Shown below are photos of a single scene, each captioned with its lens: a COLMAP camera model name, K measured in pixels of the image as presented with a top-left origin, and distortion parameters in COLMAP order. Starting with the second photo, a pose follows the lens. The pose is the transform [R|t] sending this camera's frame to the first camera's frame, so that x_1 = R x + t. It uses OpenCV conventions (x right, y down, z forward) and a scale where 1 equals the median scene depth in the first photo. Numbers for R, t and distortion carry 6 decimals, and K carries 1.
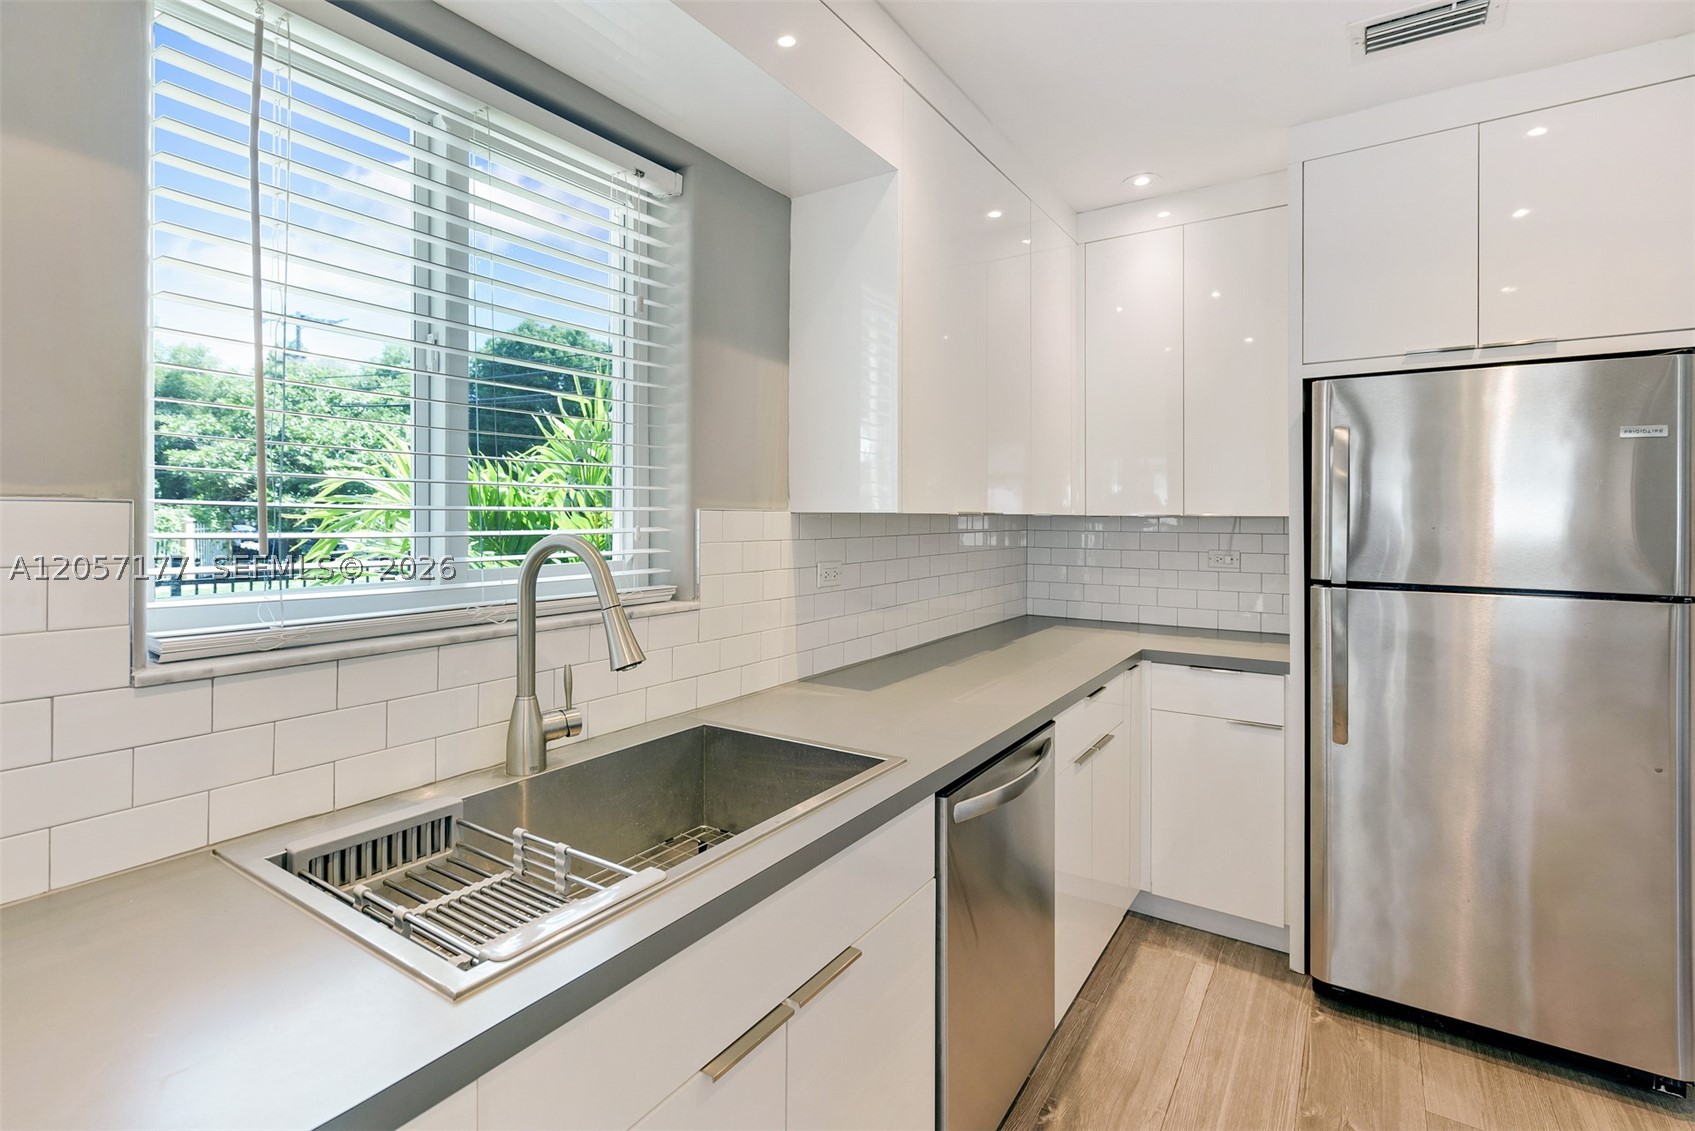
lens RADIAL K [[785.1, 0, 854.3], [0, 785.1, 519.2], [0, 0, 1]] dist [0.000378, 0.000396]
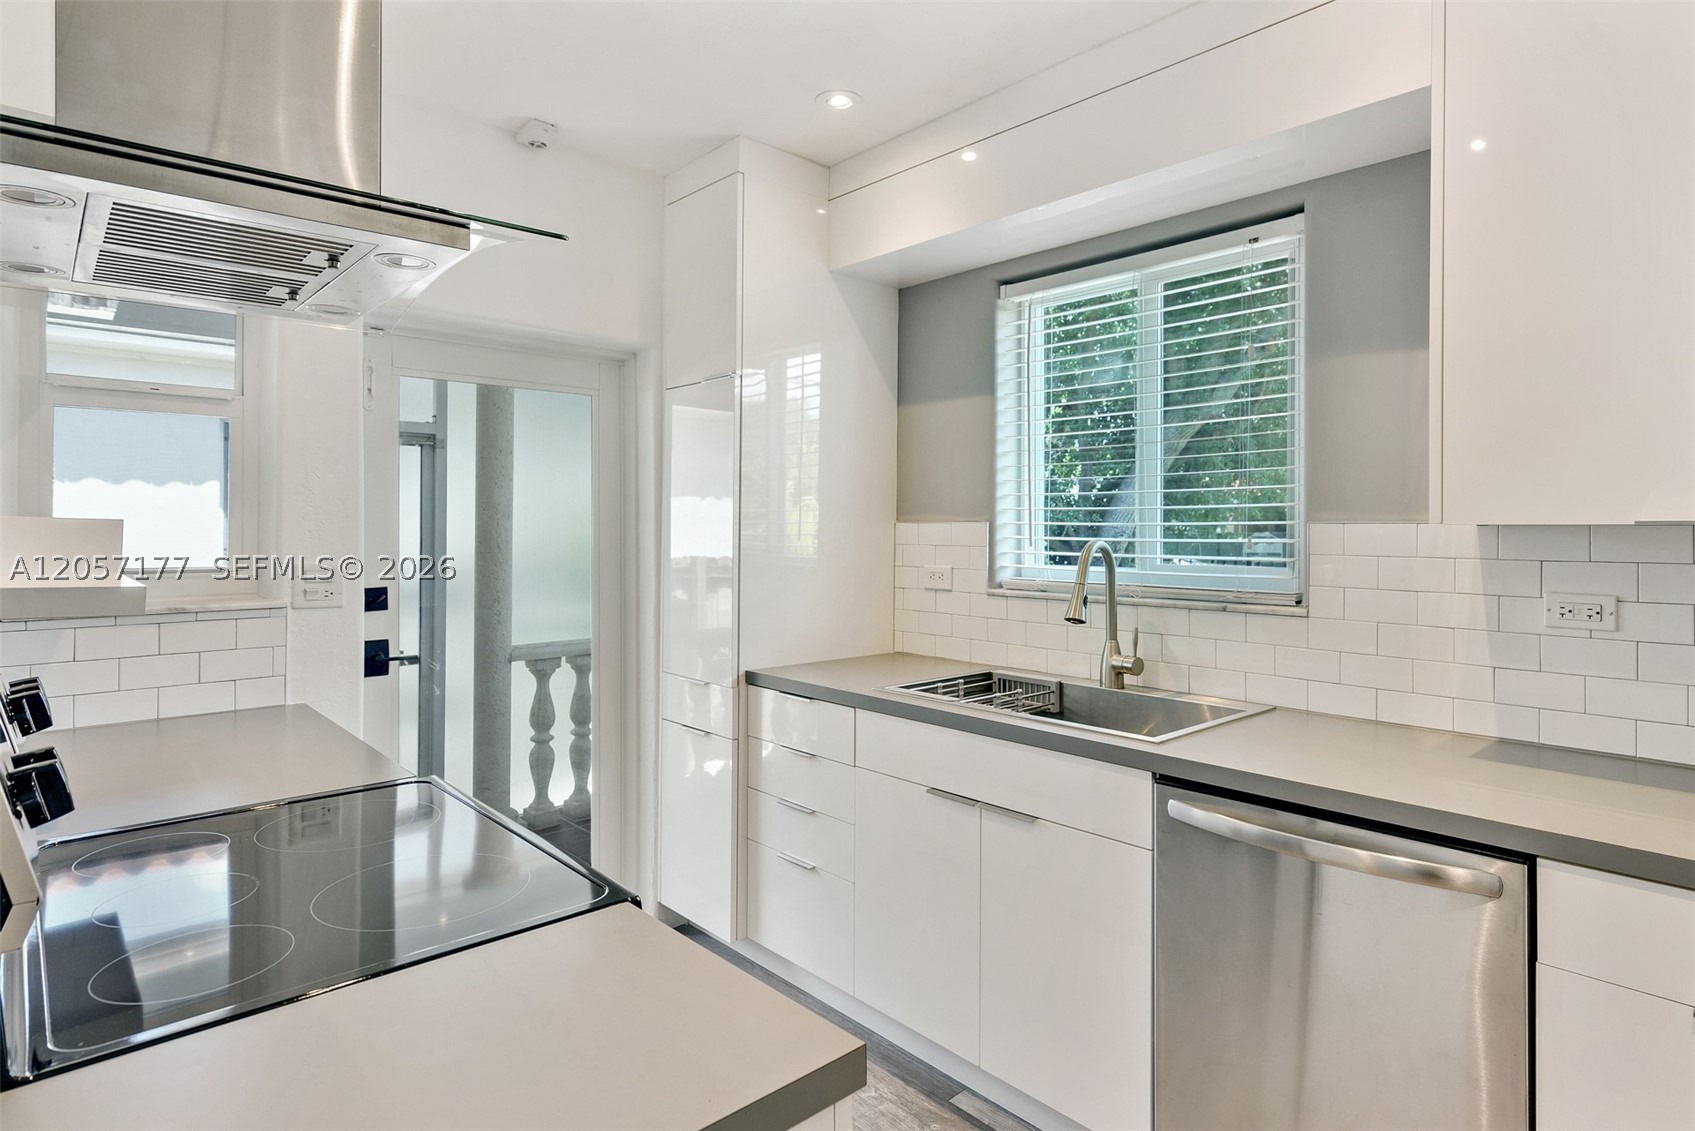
lens RADIAL K [[922.9, 0, 859.6], [0, 922.9, 524.6], [0, 0, 1]] dist [0.019716, -0.002789]
pose [[-0.241239, -0.007322, -0.970438, 1.062438], [-0.004624, 0.999969, -0.006396, 0.001219], [0.970455, 0.002944, -0.241266, 0.656710]]
